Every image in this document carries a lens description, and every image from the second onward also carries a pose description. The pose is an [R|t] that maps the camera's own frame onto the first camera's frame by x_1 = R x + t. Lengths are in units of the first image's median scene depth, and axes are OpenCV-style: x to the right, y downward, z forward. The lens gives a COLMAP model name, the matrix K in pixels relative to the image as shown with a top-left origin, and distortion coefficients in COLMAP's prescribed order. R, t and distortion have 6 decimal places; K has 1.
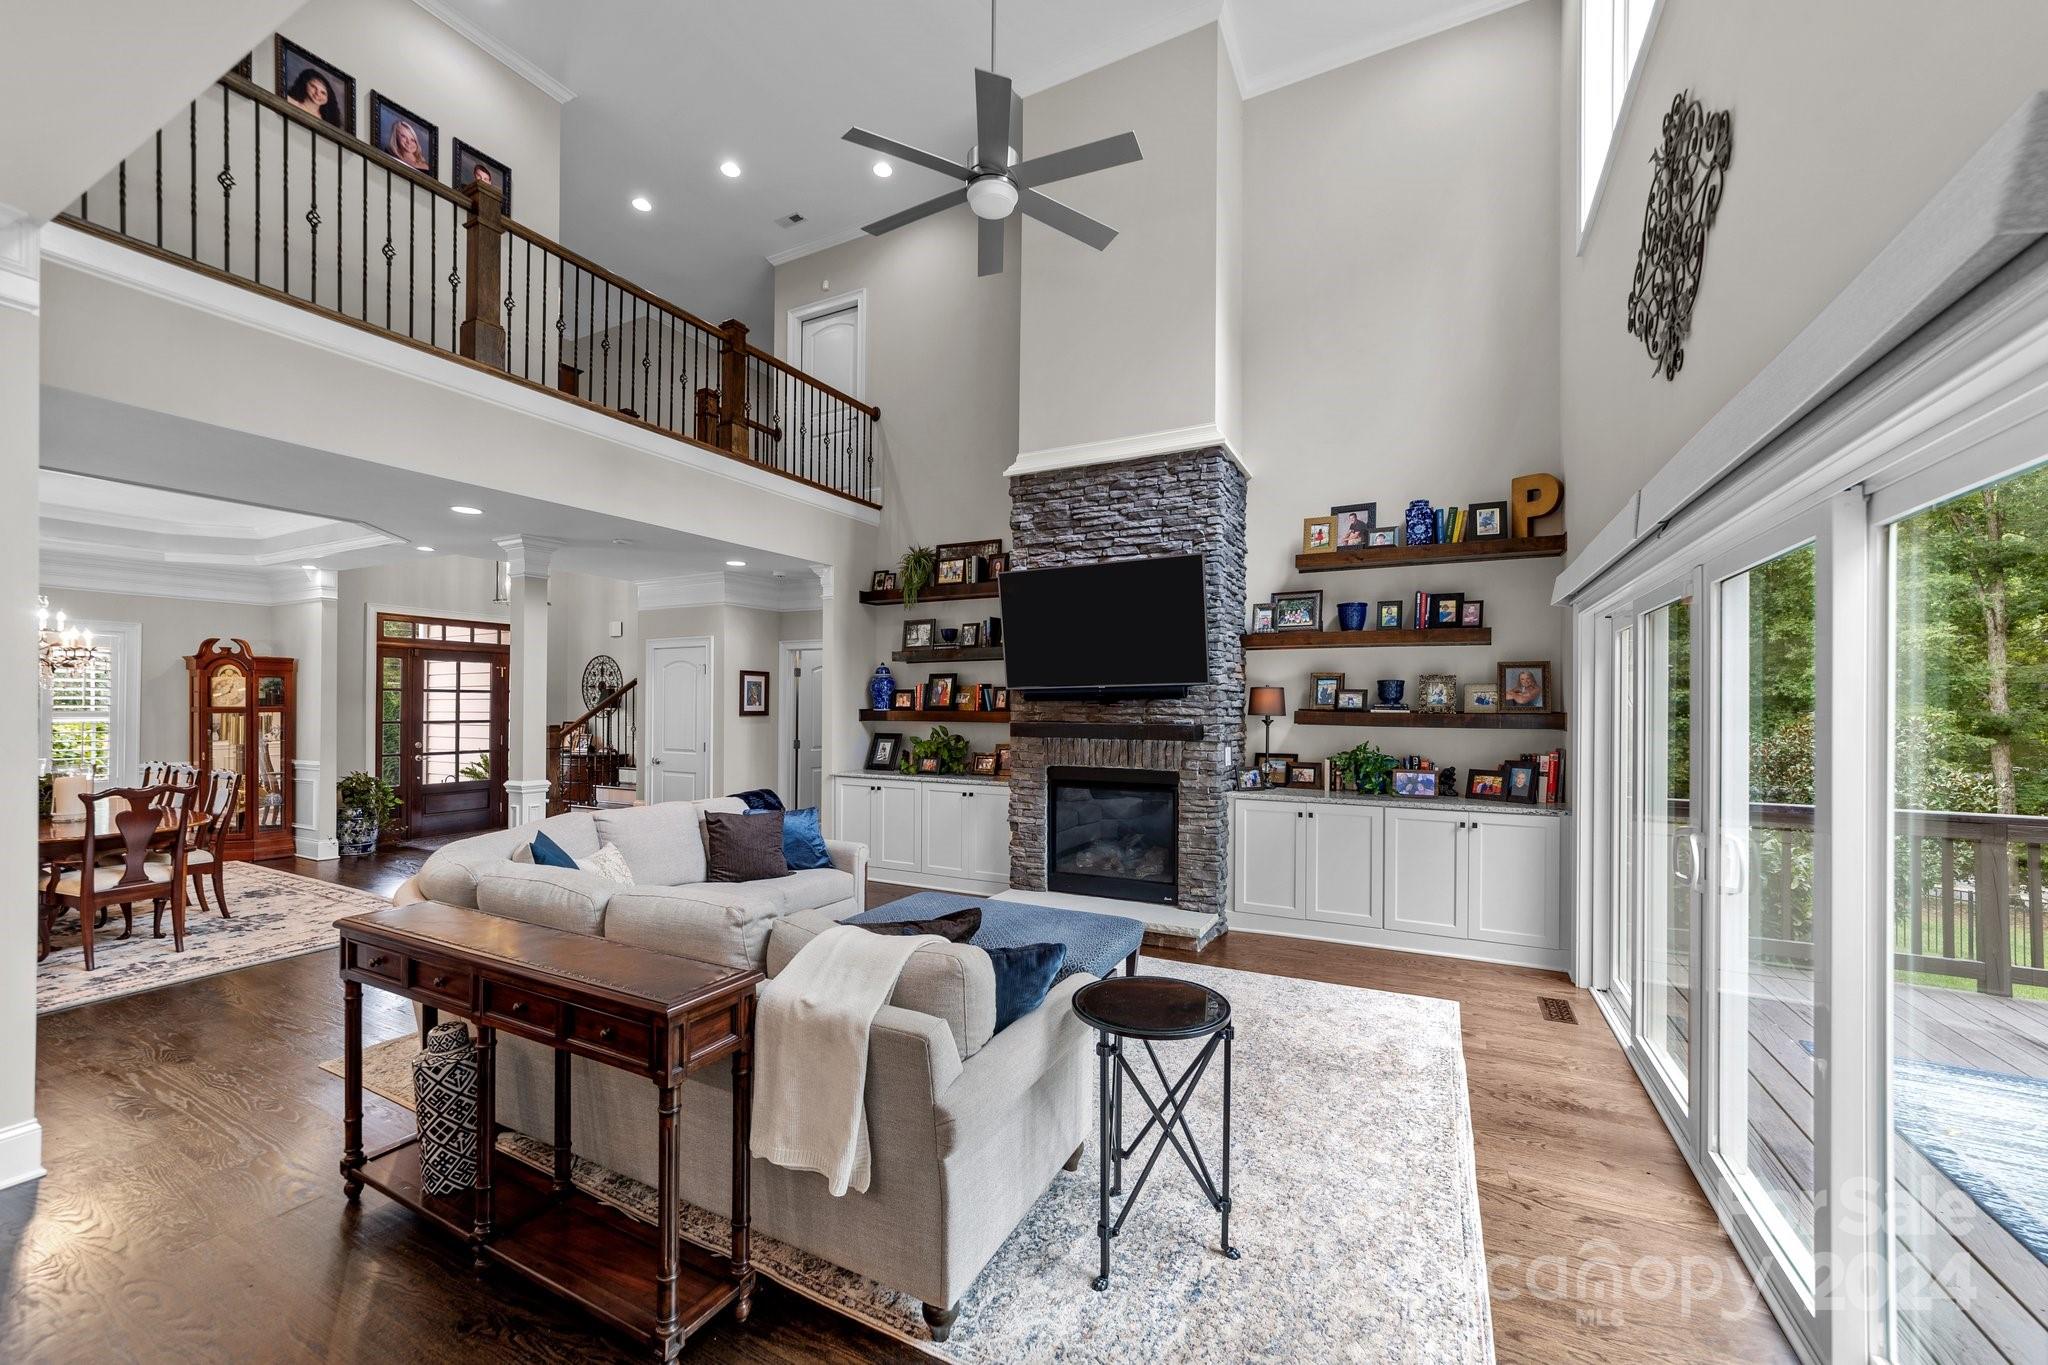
lens RADIAL K [[786.0, 0, 1023.1], [0, 786.0, 703.5], [0, 0, 1]] dist [-0.019541, 0.008151]
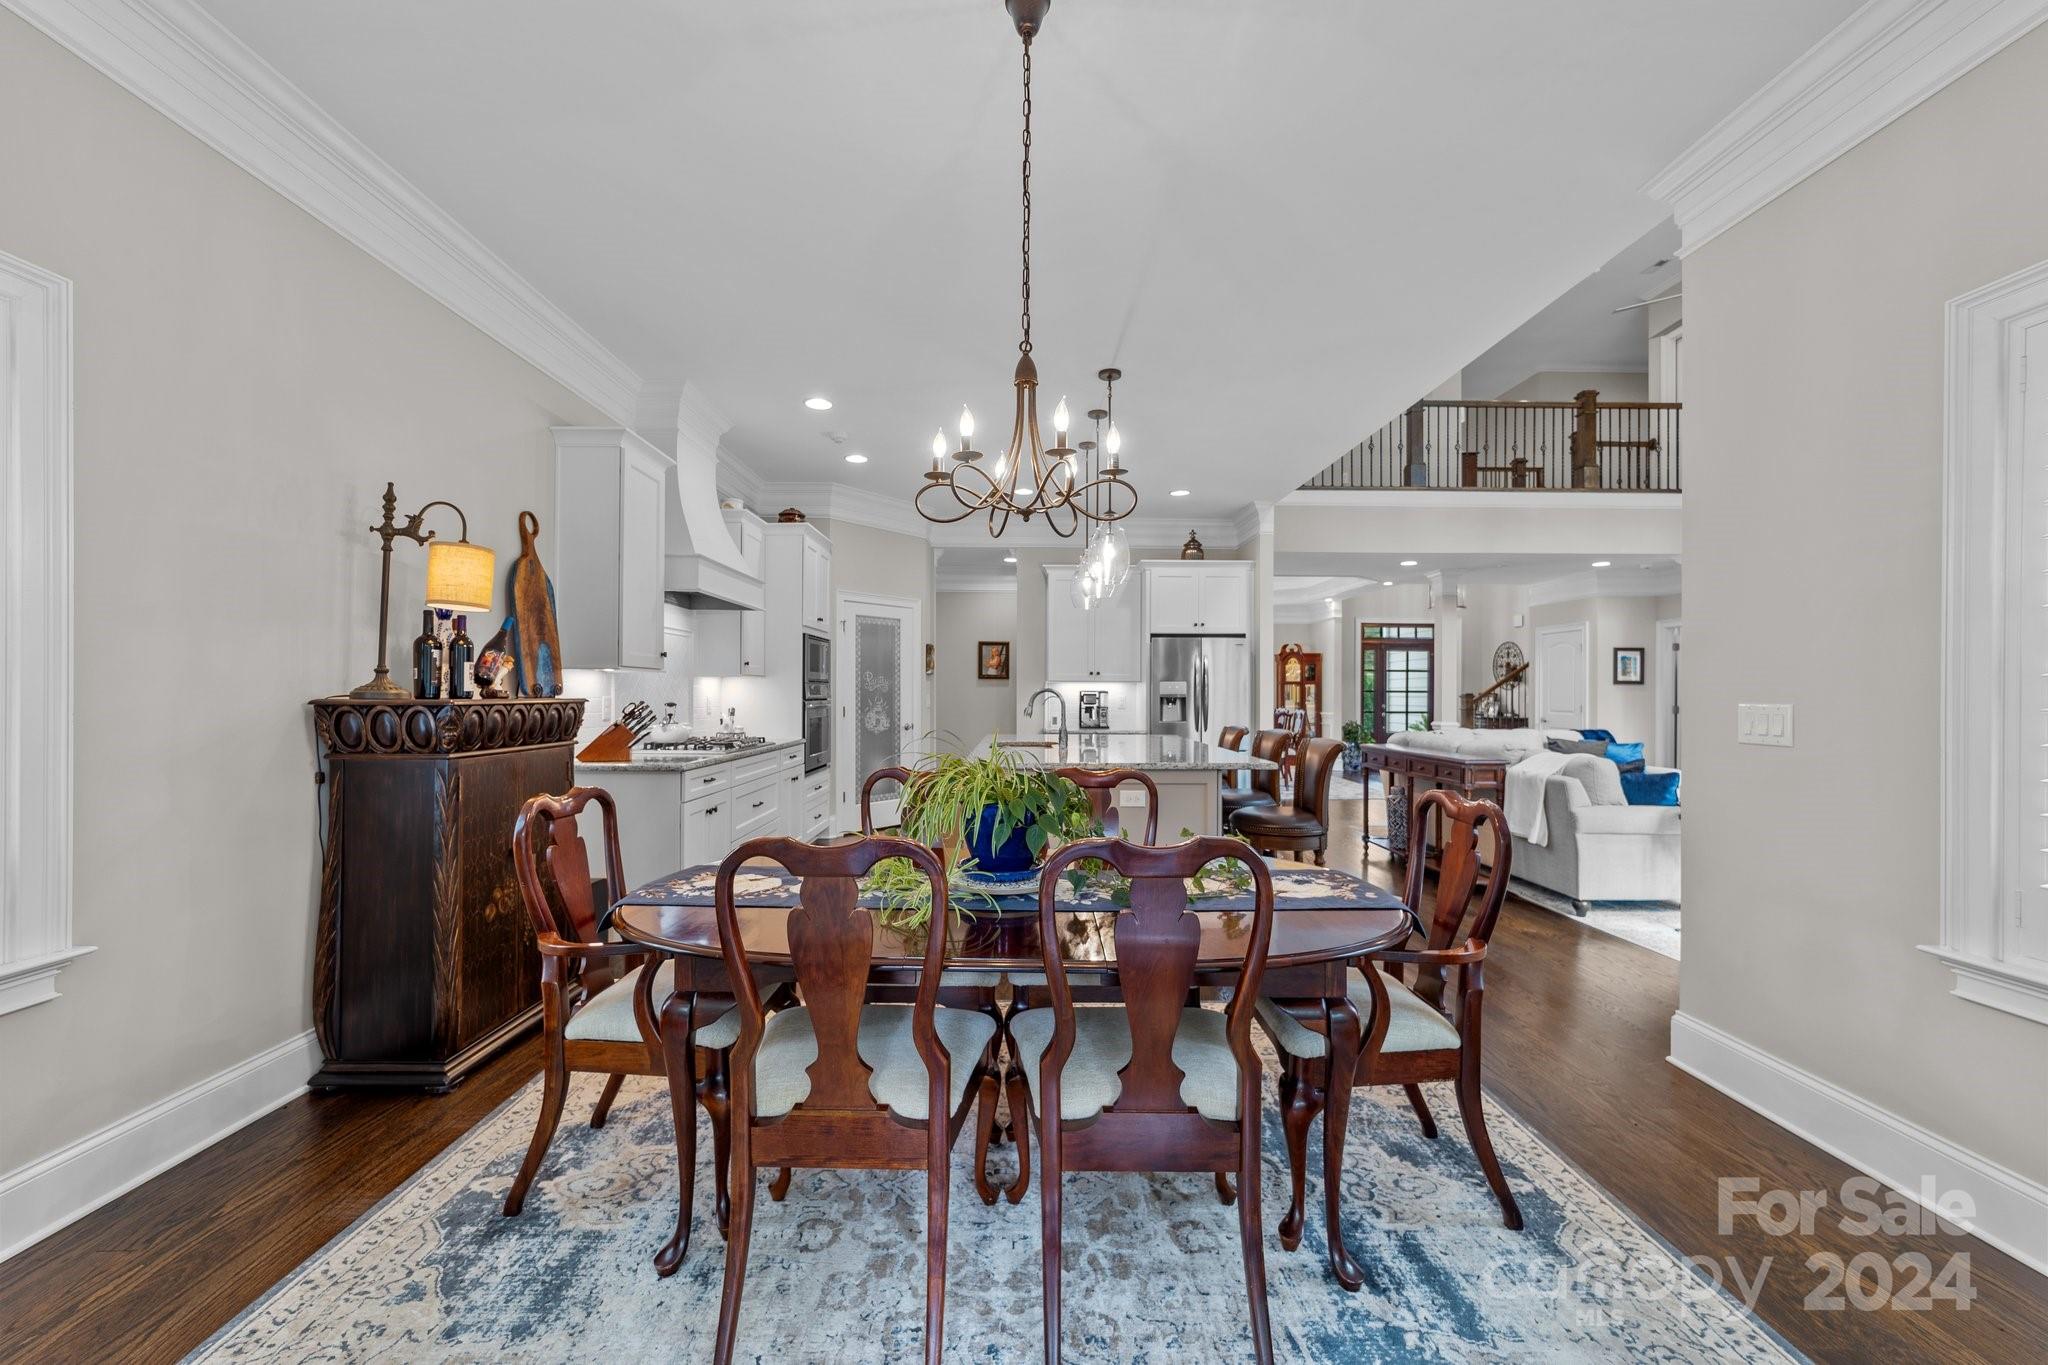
lens RADIAL K [[786.0, 0, 1010.1], [0, 786.0, 682.7], [0, 0, 1]] dist [-0.019541, 0.008151]
pose [[0.452244, -0.010029, -0.891838, 0.347454], [-0.003289, 0.999911, -0.012912, 0.036863], [0.891888, 0.008773, 0.452171, -0.462052]]
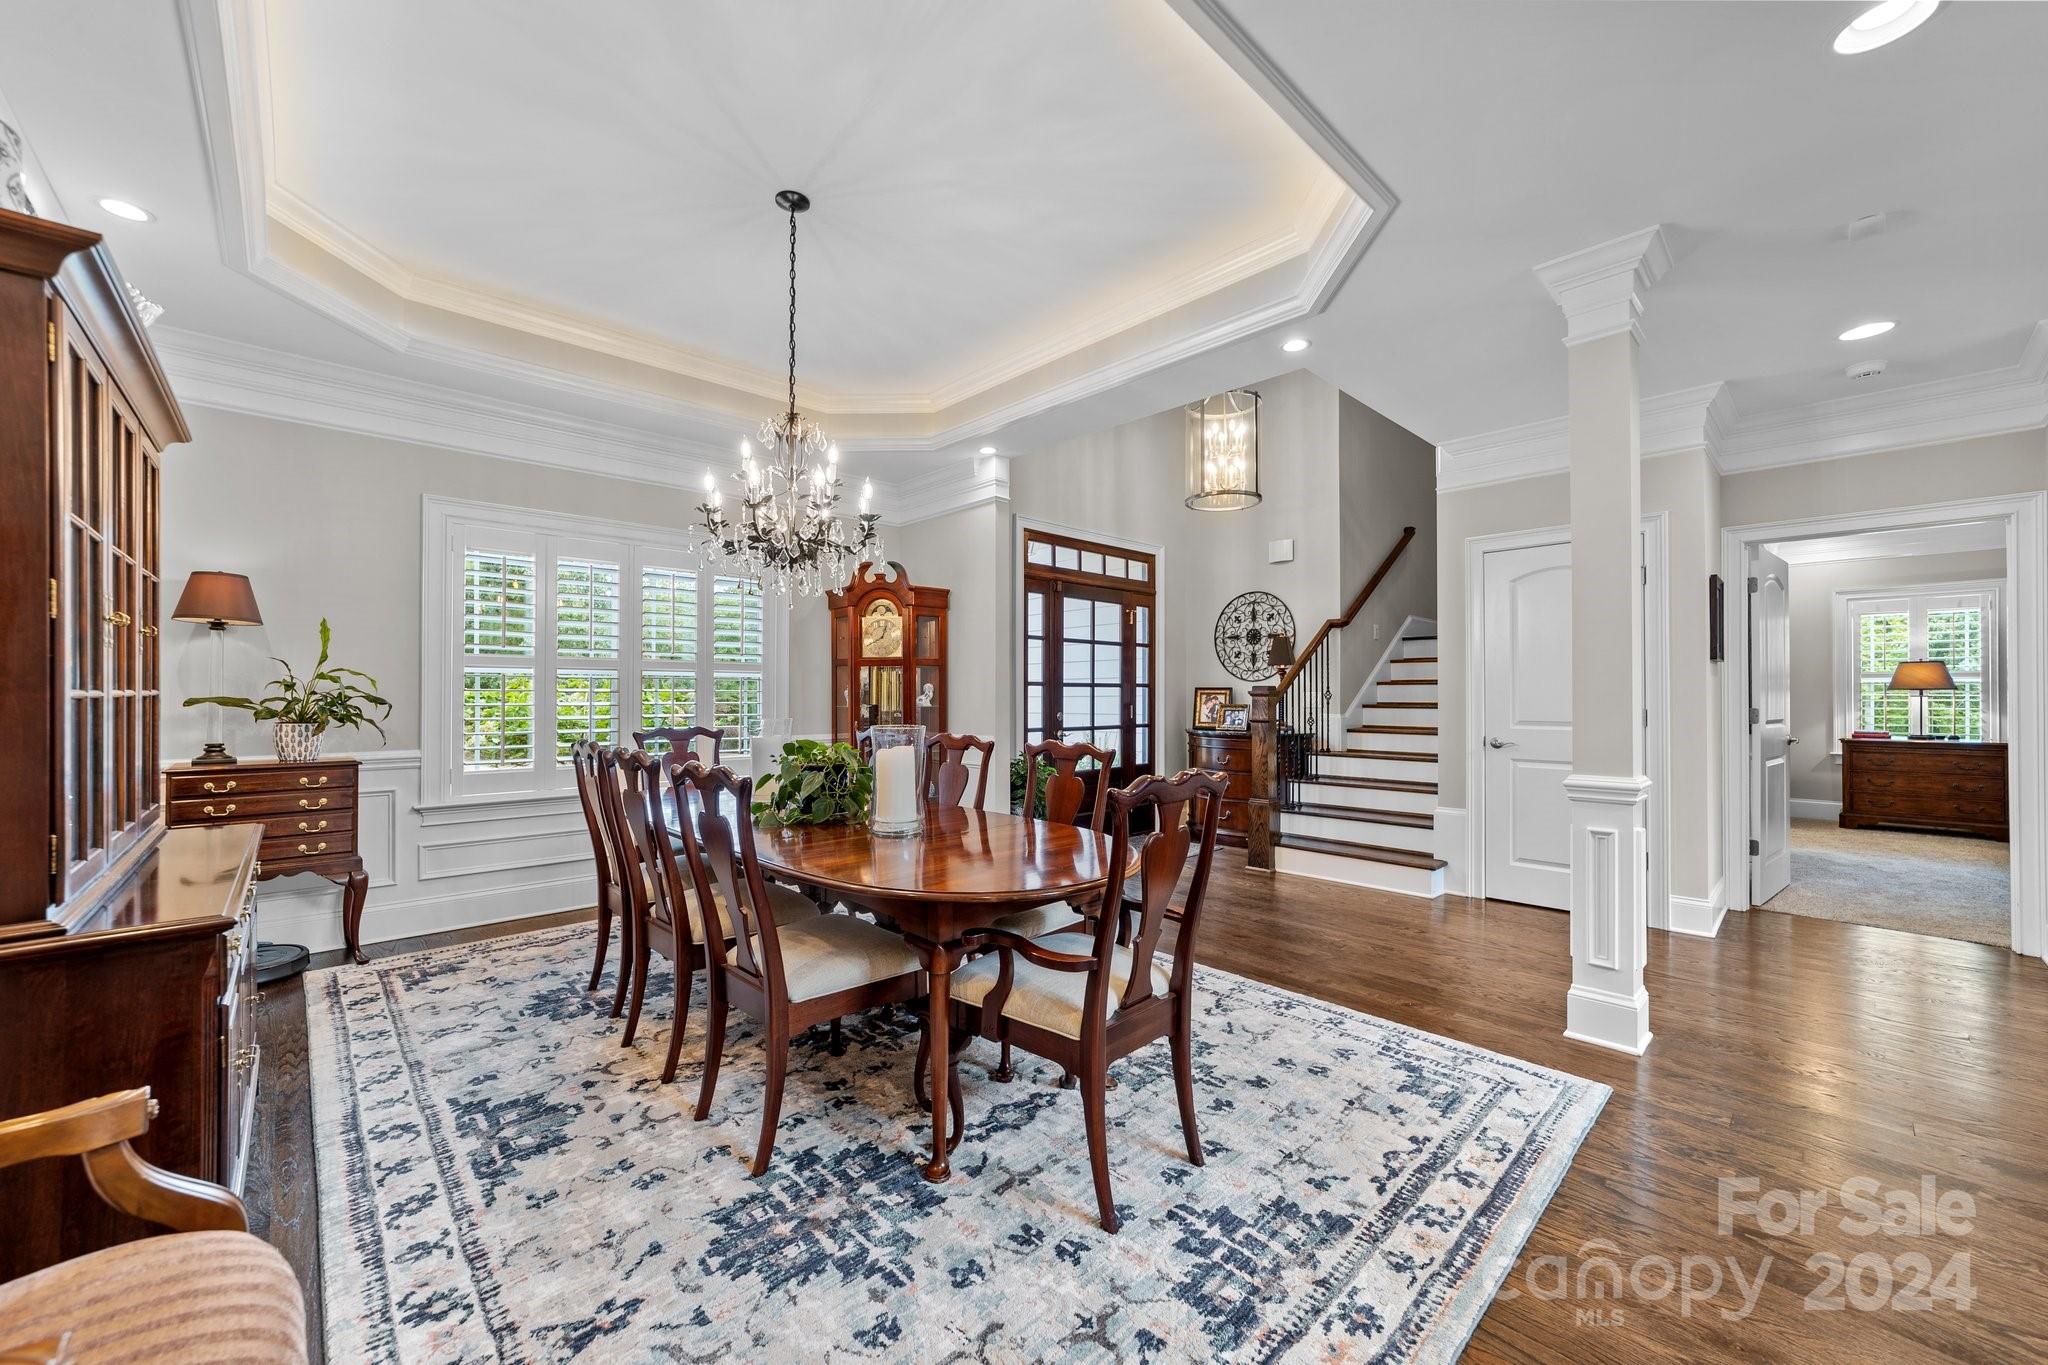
lens RADIAL K [[786.0, 0, 1019.9], [0, 786.0, 691.1], [0, 0, 1]] dist [-0.019541, 0.008151]
pose [[0.943110, -0.006262, -0.332423, -0.718418], [0.004402, 0.999970, -0.006348, 0.043675], [0.332453, 0.004524, 0.943109, 0.390653]]
